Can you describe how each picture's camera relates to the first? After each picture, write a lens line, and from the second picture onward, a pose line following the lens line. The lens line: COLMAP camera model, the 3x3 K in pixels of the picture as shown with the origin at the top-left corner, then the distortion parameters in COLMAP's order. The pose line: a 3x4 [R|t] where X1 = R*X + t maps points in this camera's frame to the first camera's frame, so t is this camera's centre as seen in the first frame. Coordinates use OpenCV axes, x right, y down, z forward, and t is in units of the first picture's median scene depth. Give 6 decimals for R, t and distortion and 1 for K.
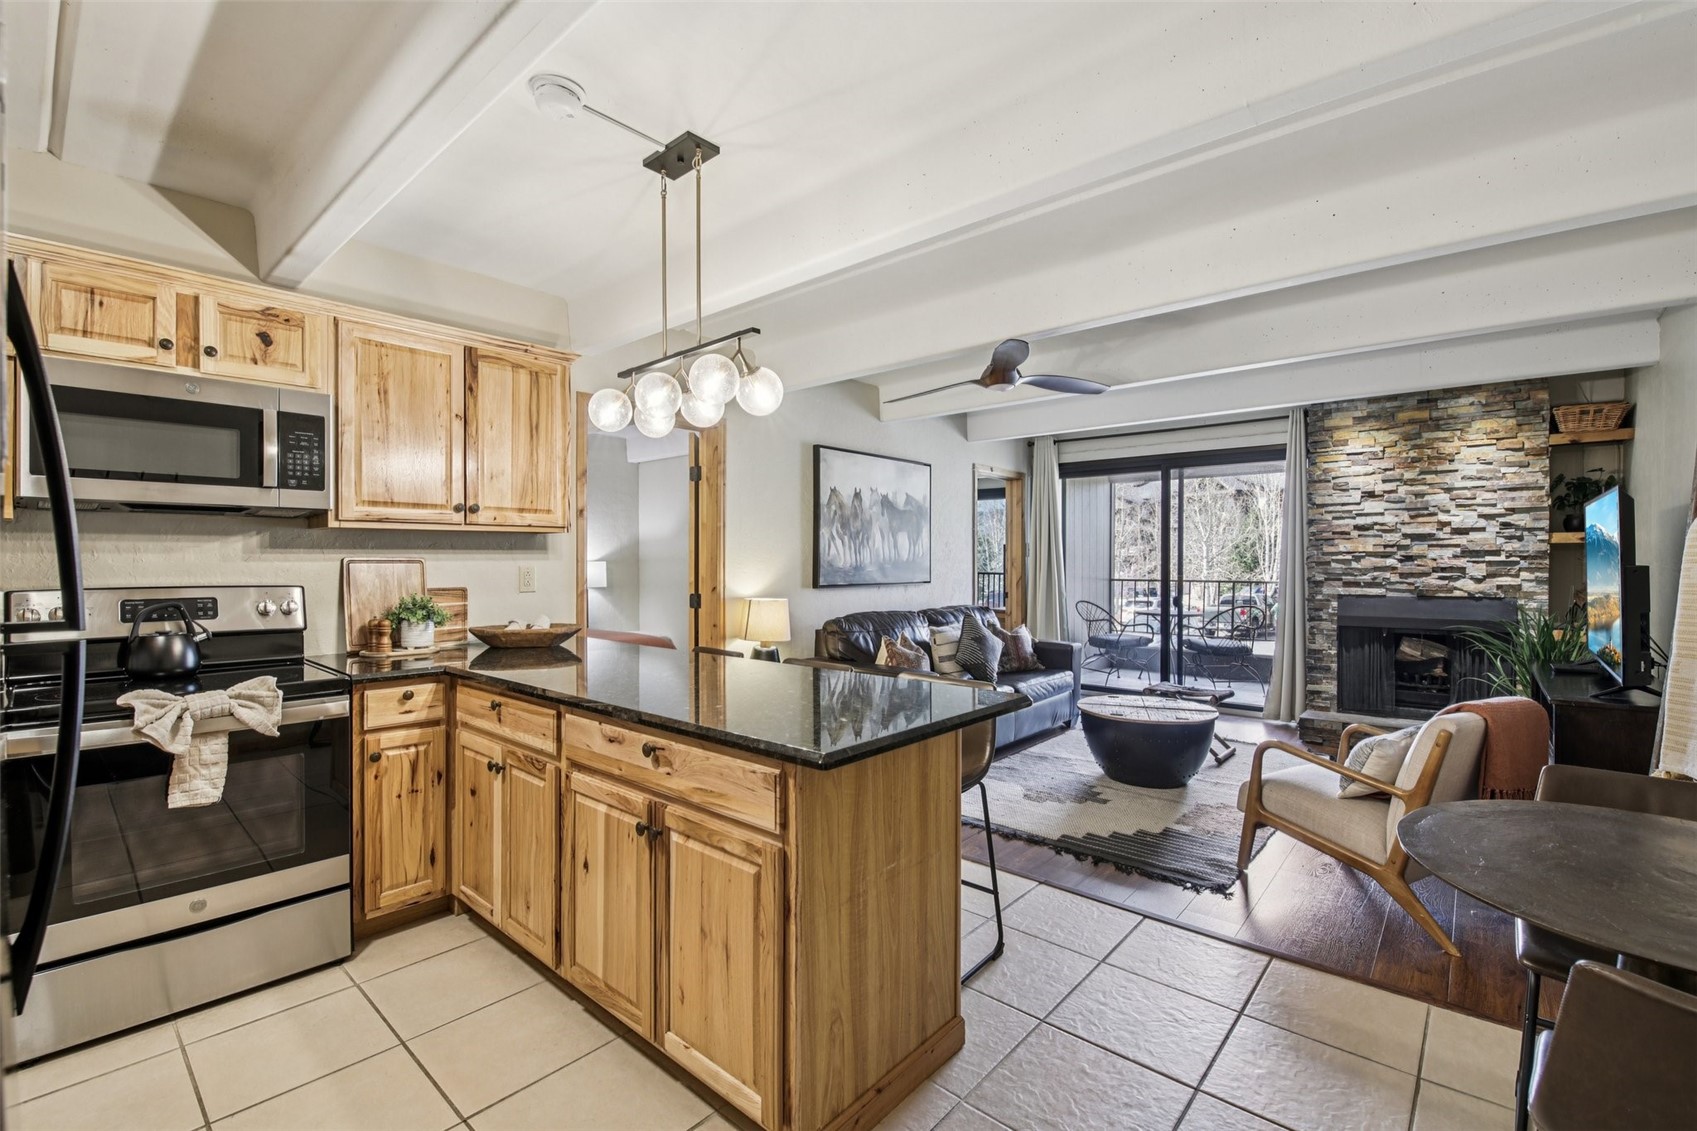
lens RADIAL K [[739.9, 0, 844.2], [0, 739.9, 562.3], [0, 0, 1]] dist [0.000543, -0.011510]
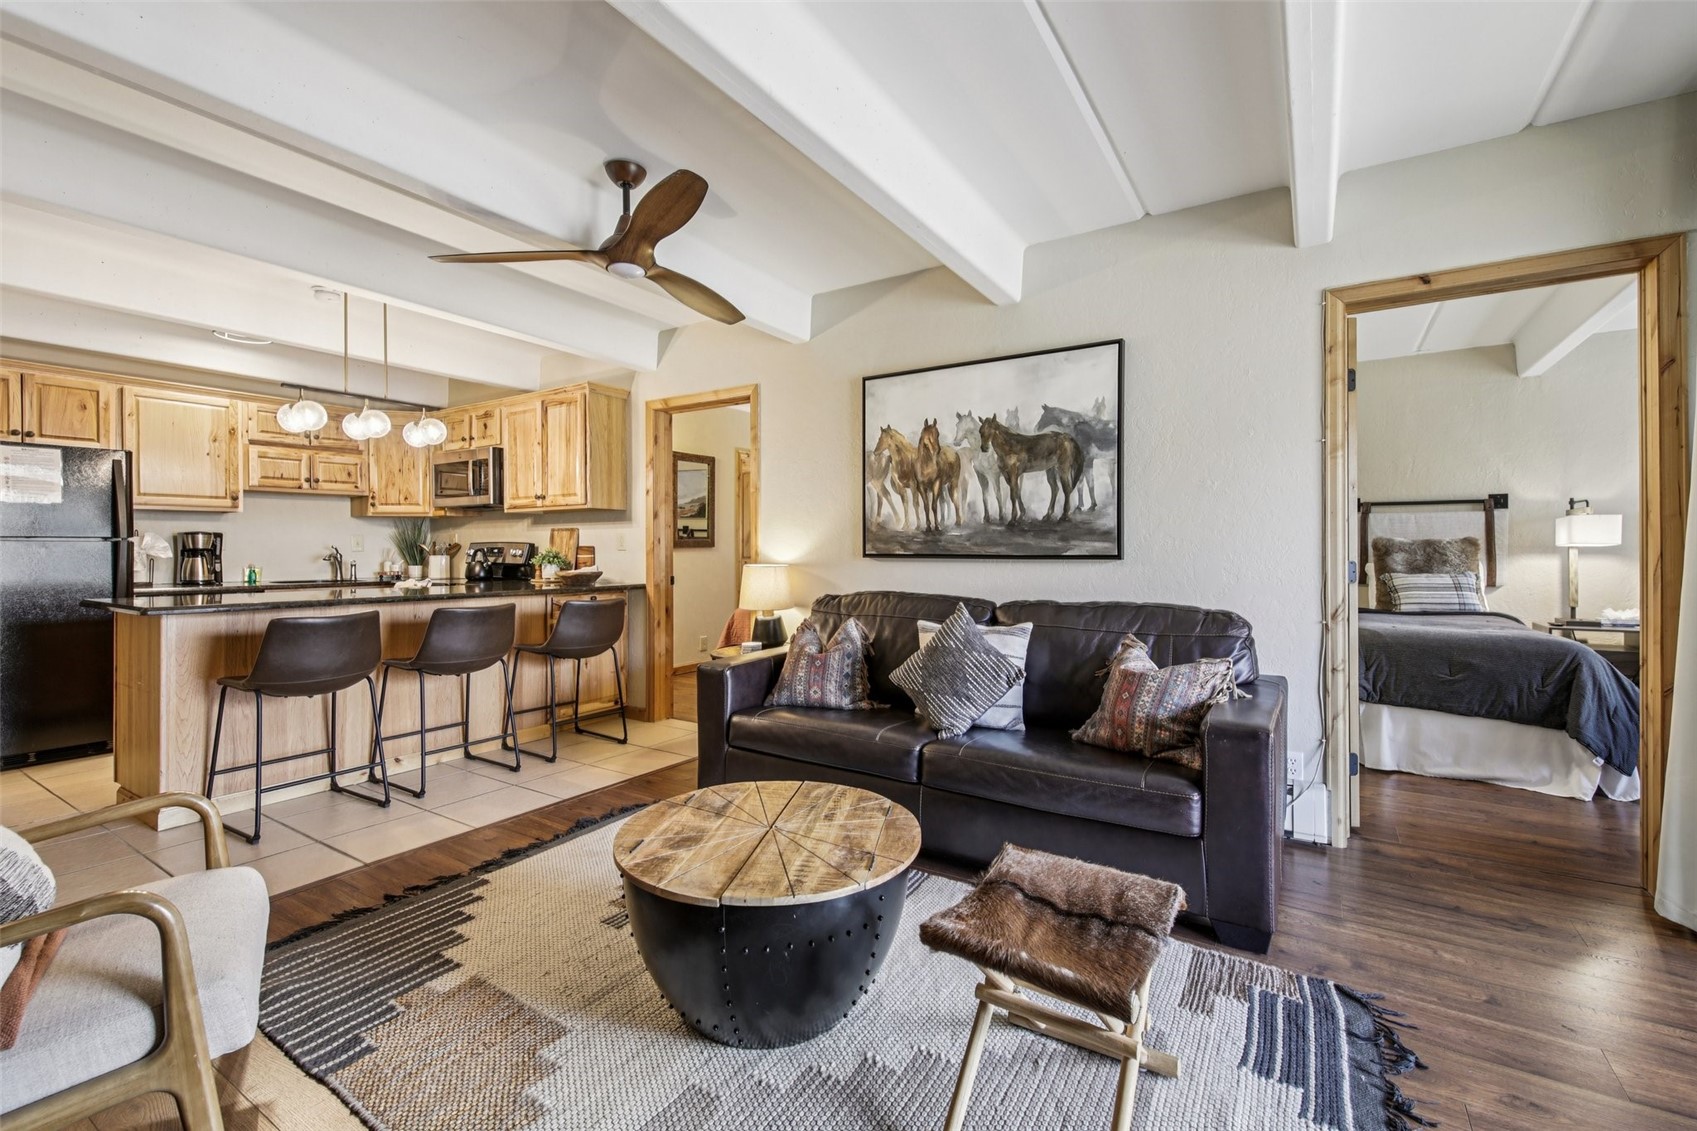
lens RADIAL K [[730.0, 0, 849.8], [0, 730.0, 553.8], [0, 0, 1]] dist [0.023943, -0.013378]
pose [[0.148261, 0.003996, -0.988940, 0.731447], [-0.003545, 0.999988, 0.003509, 0.028190], [0.988942, 0.002986, 0.148273, 0.852967]]
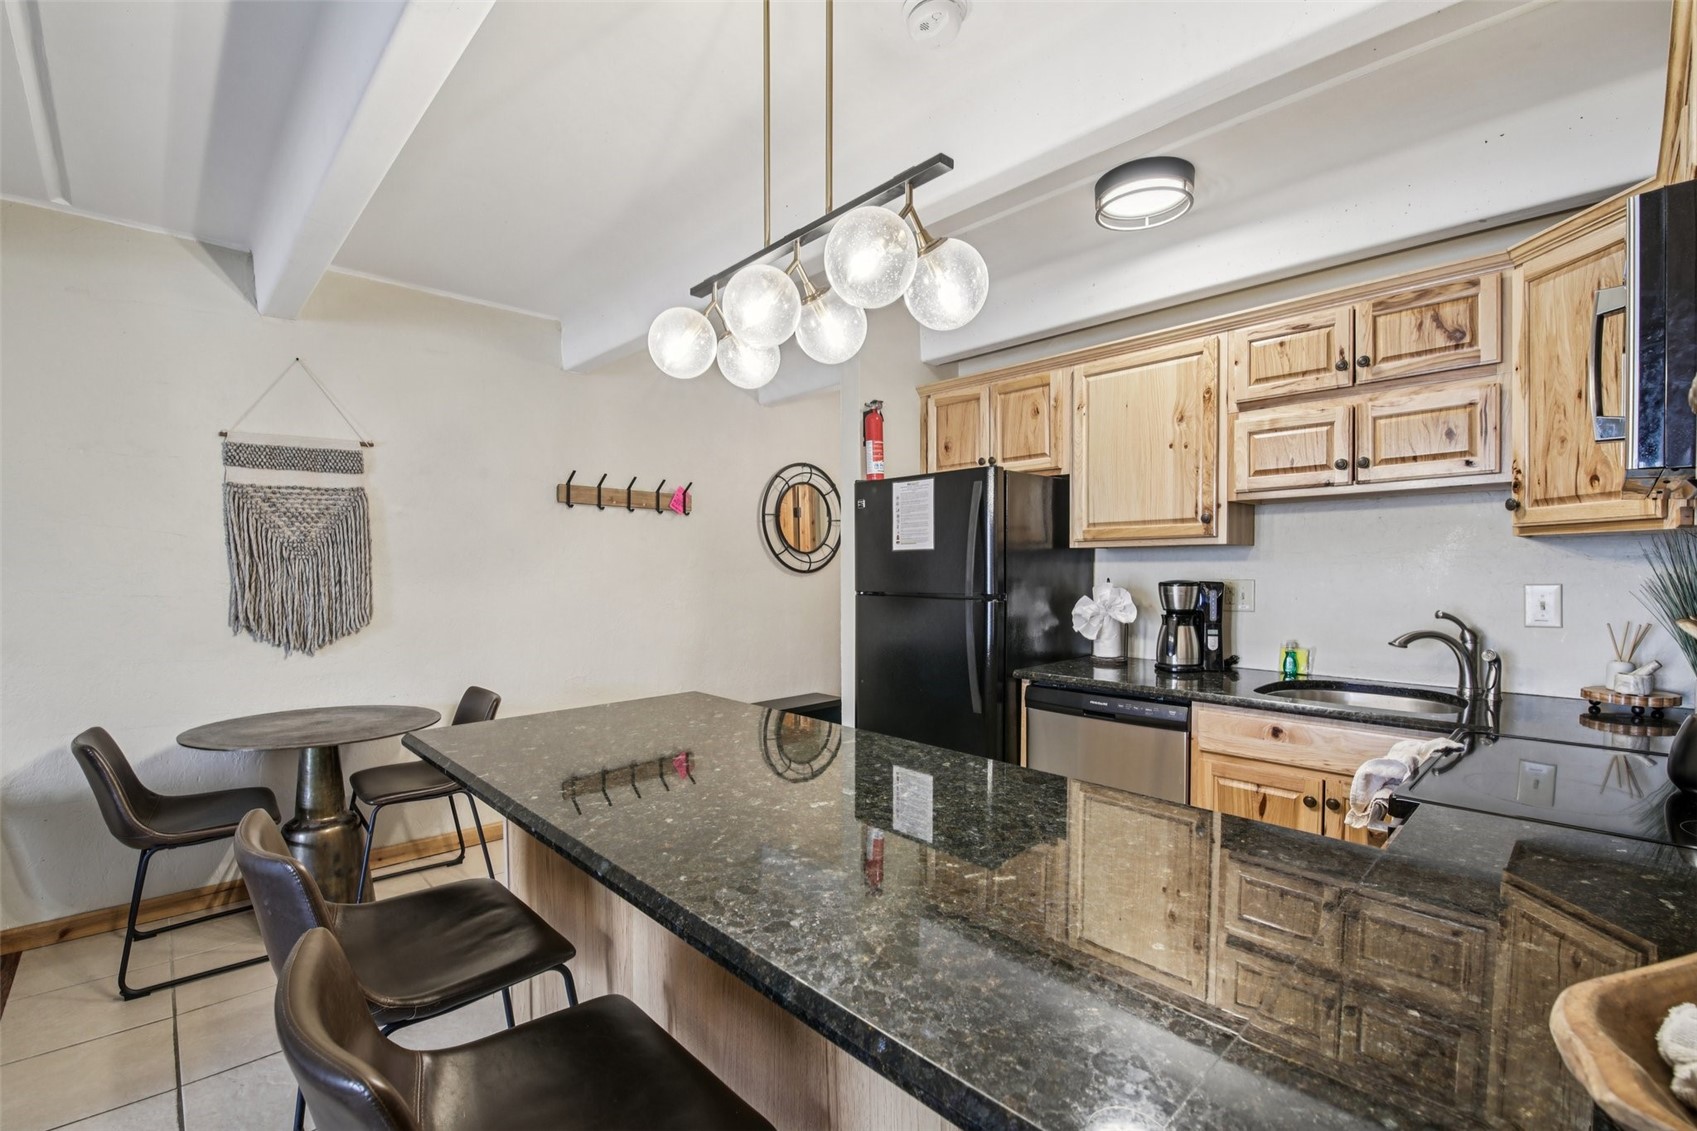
lens RADIAL K [[756.9, 0, 847.4], [0, 756.9, 576.5], [0, 0, 1]] dist [-0.000094, -0.000186]
pose [[-0.995234, 0.000486, 0.097517, -0.154835], [0.002567, 0.999772, 0.021216, -0.010570], [-0.097484, 0.021365, -0.995008, 0.754652]]
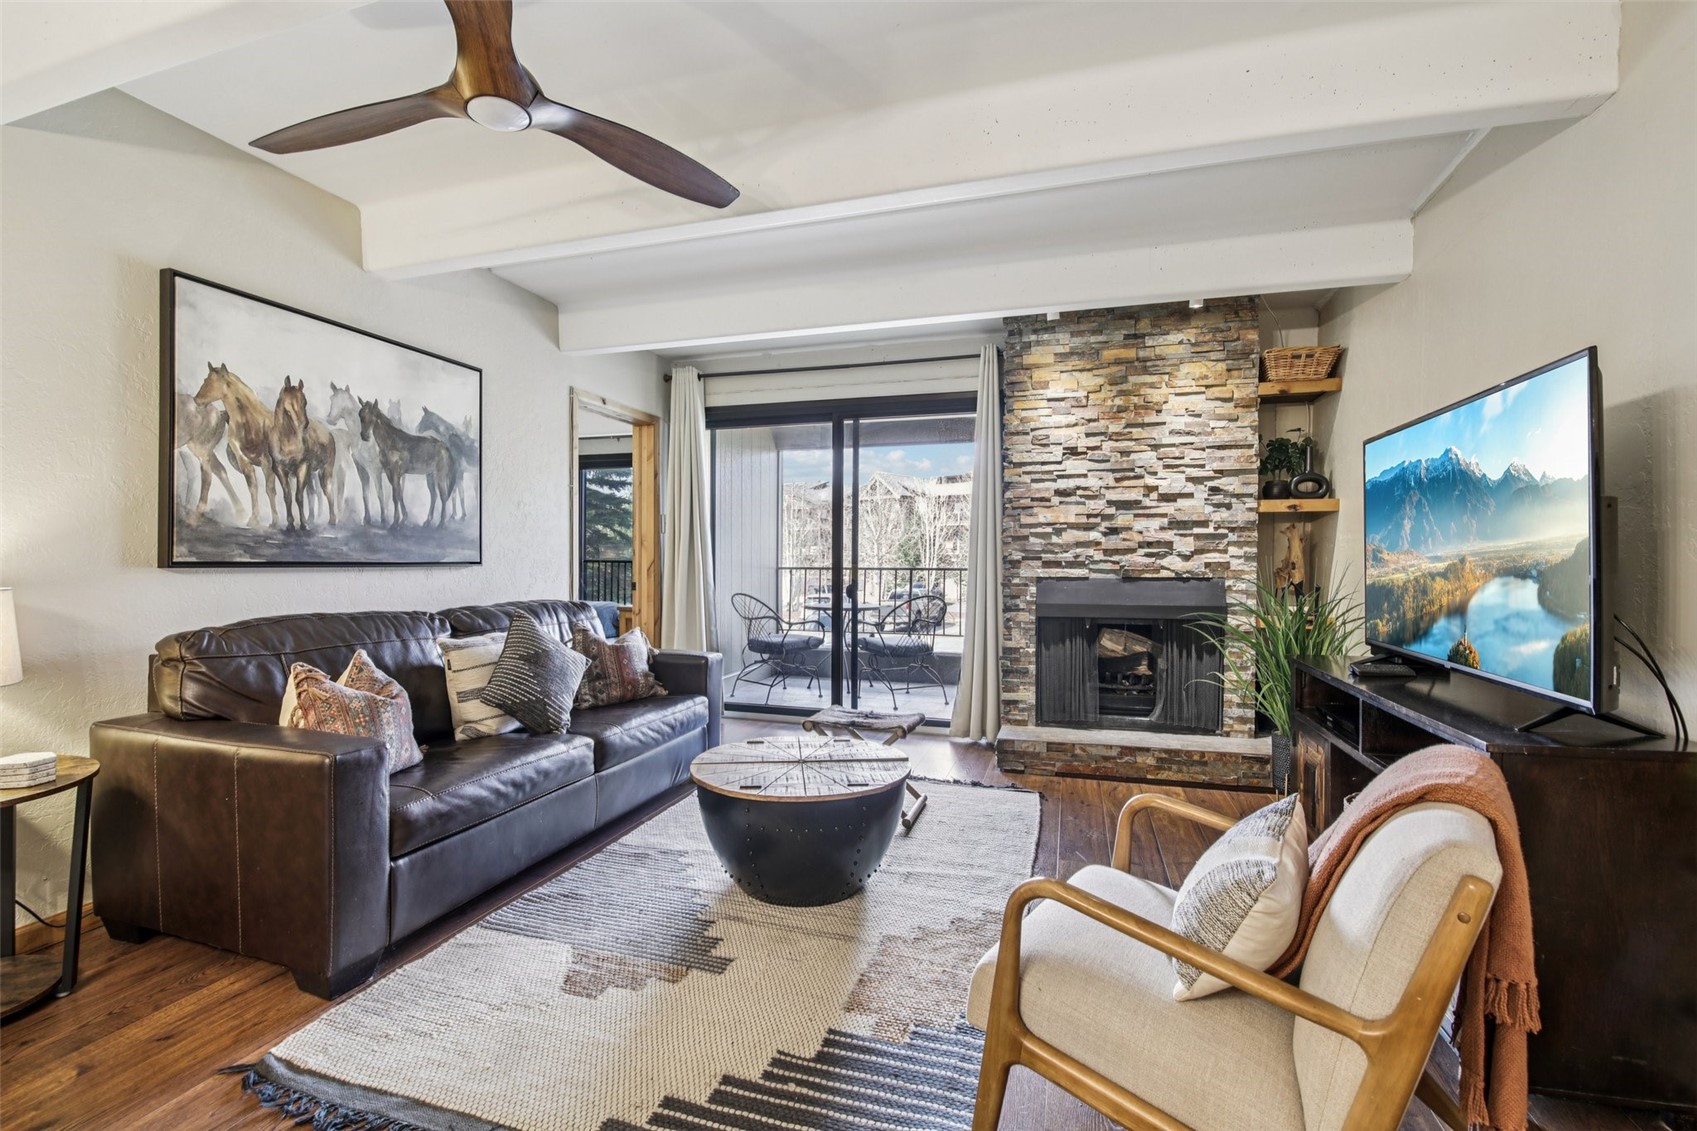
lens RADIAL K [[739.9, 0, 844.2], [0, 739.9, 562.3], [0, 0, 1]] dist [0.000543, -0.011510]
pose [[0.916022, 0.002297, 0.401122, 0.172731], [-0.002314, 0.999997, -0.000443, 0.030359], [-0.401122, -0.000523, 0.916024, 0.381089]]
